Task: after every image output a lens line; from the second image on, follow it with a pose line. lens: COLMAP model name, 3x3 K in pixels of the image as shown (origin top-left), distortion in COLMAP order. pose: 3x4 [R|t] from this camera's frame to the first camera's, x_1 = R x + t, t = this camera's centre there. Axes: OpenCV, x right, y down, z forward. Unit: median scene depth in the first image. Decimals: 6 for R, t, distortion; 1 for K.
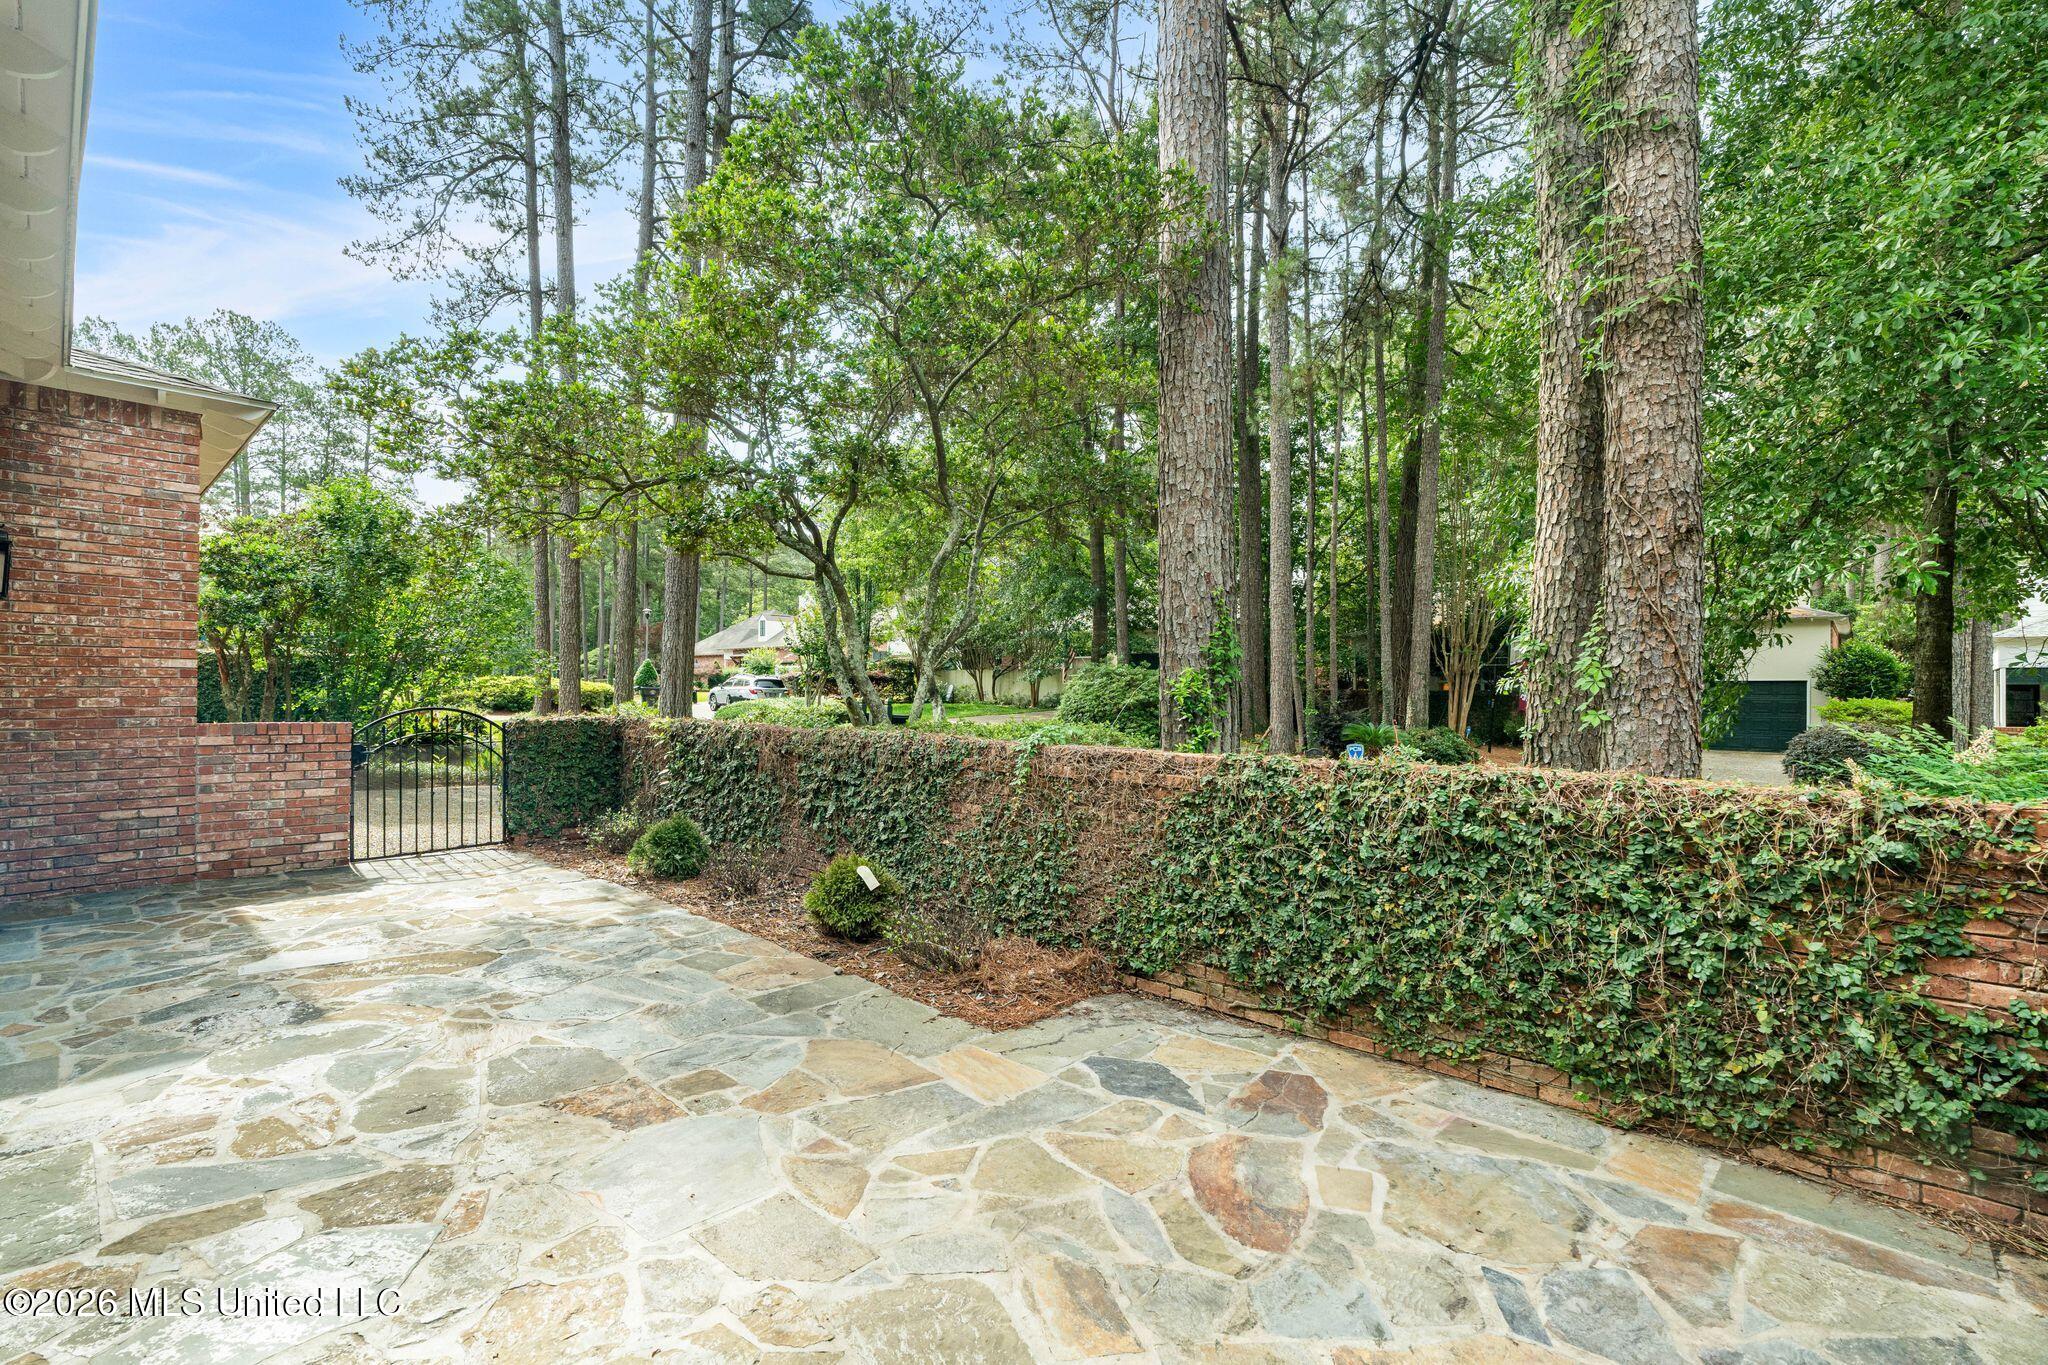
lens RADIAL K [[919.4, 0, 1007.8], [0, 919.4, 684.4], [0, 0, 1]] dist [-0.001179, -0.000171]
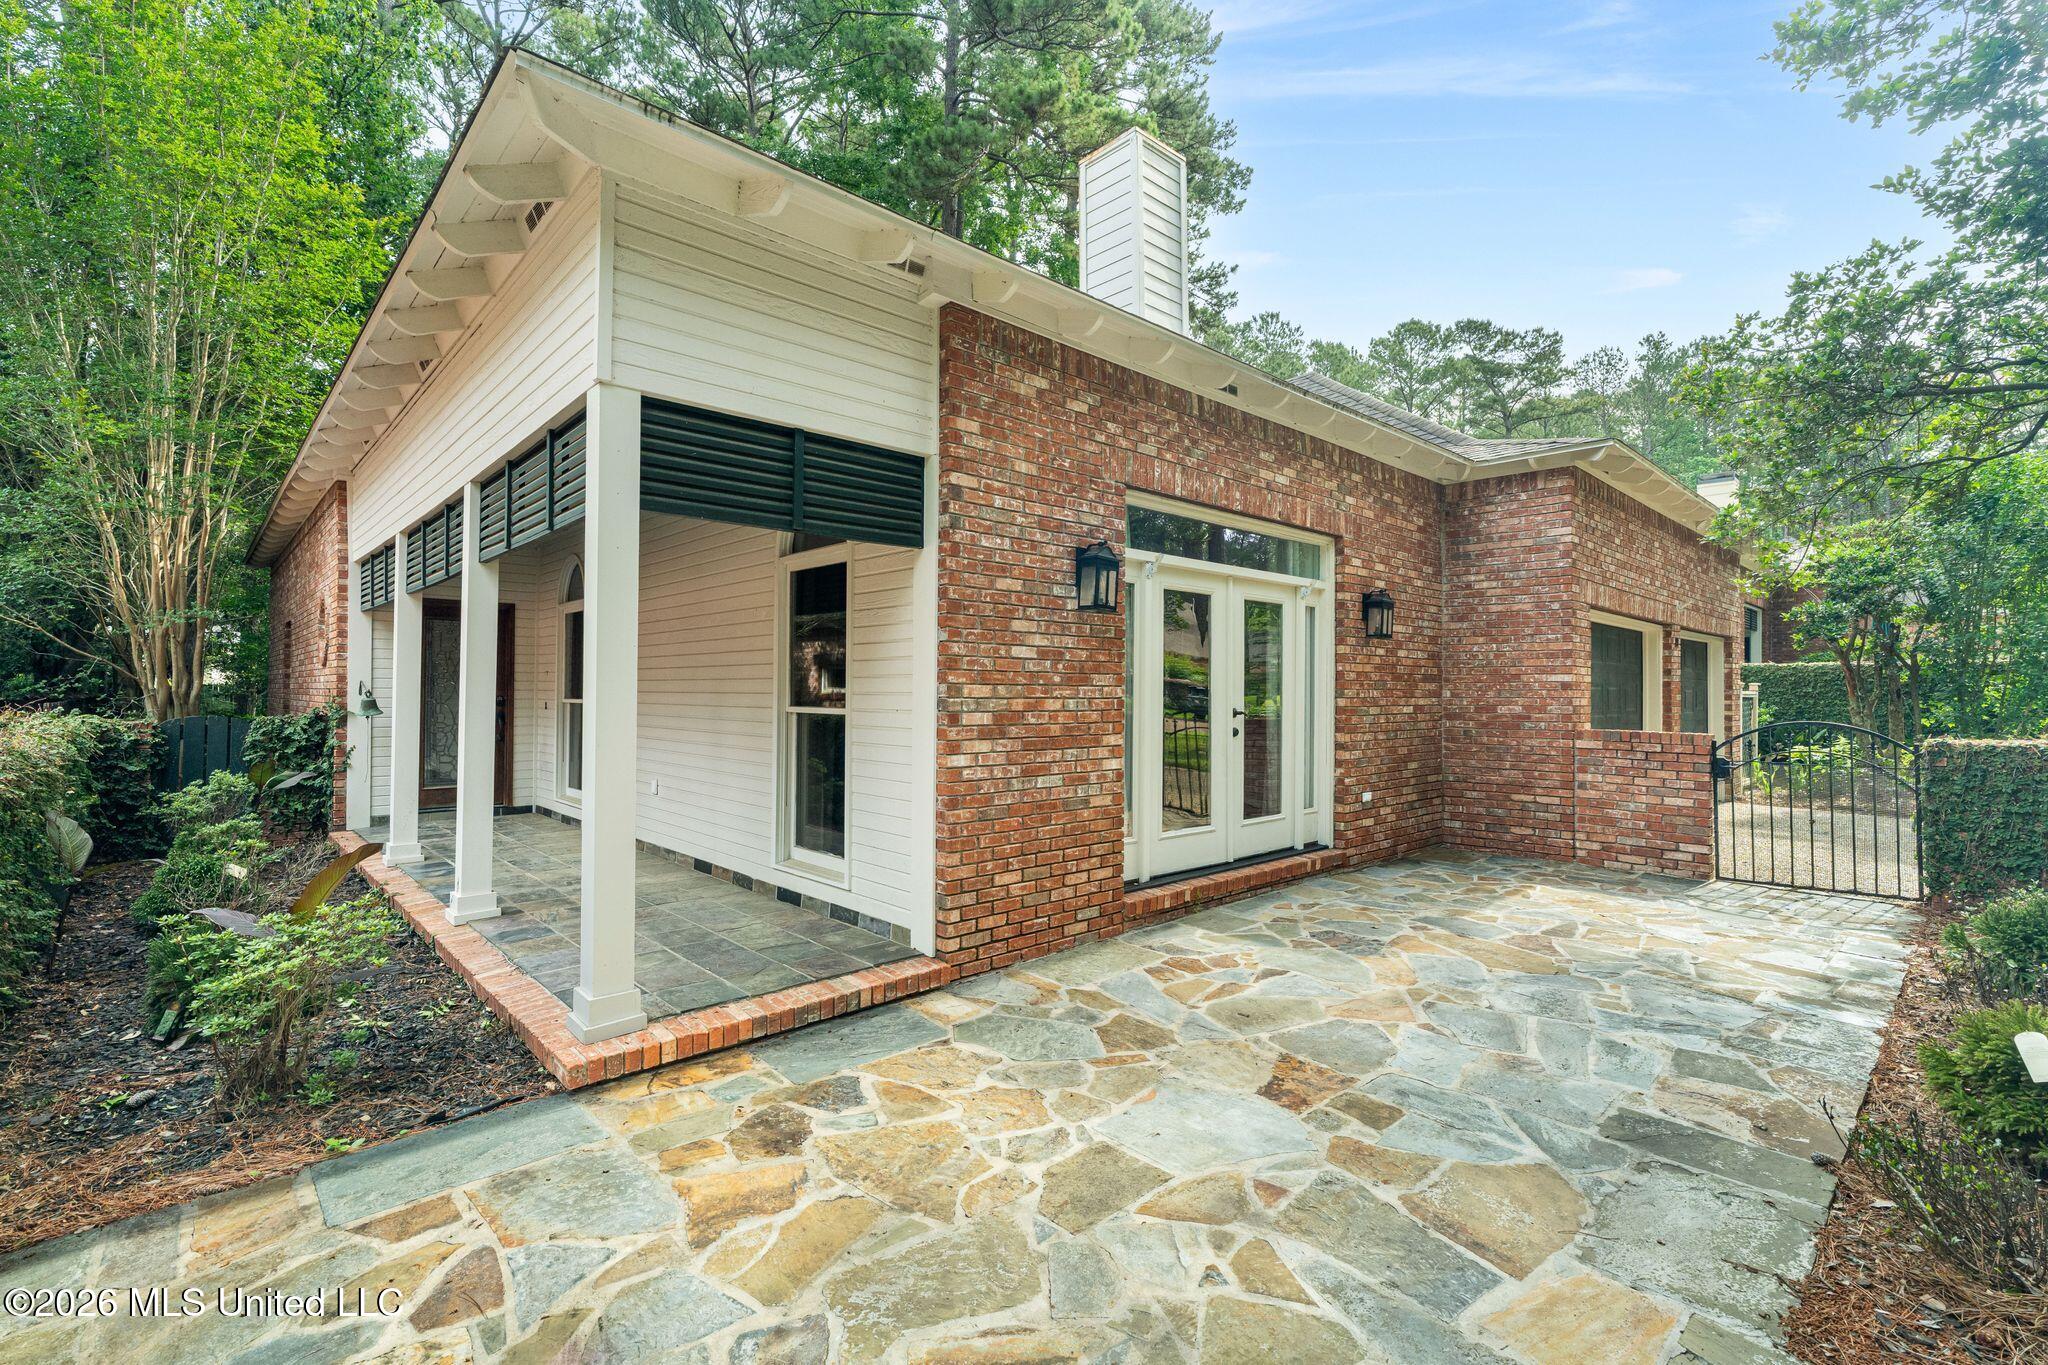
lens RADIAL K [[919.4, 0, 1020.5], [0, 919.4, 682.3], [0, 0, 1]] dist [-0.001179, -0.000171]
pose [[-0.066743, -0.017551, -0.997616, 0.366159], [-0.001463, 0.999846, -0.017492, 0.005182], [0.997769, 0.000292, -0.066758, 0.401804]]
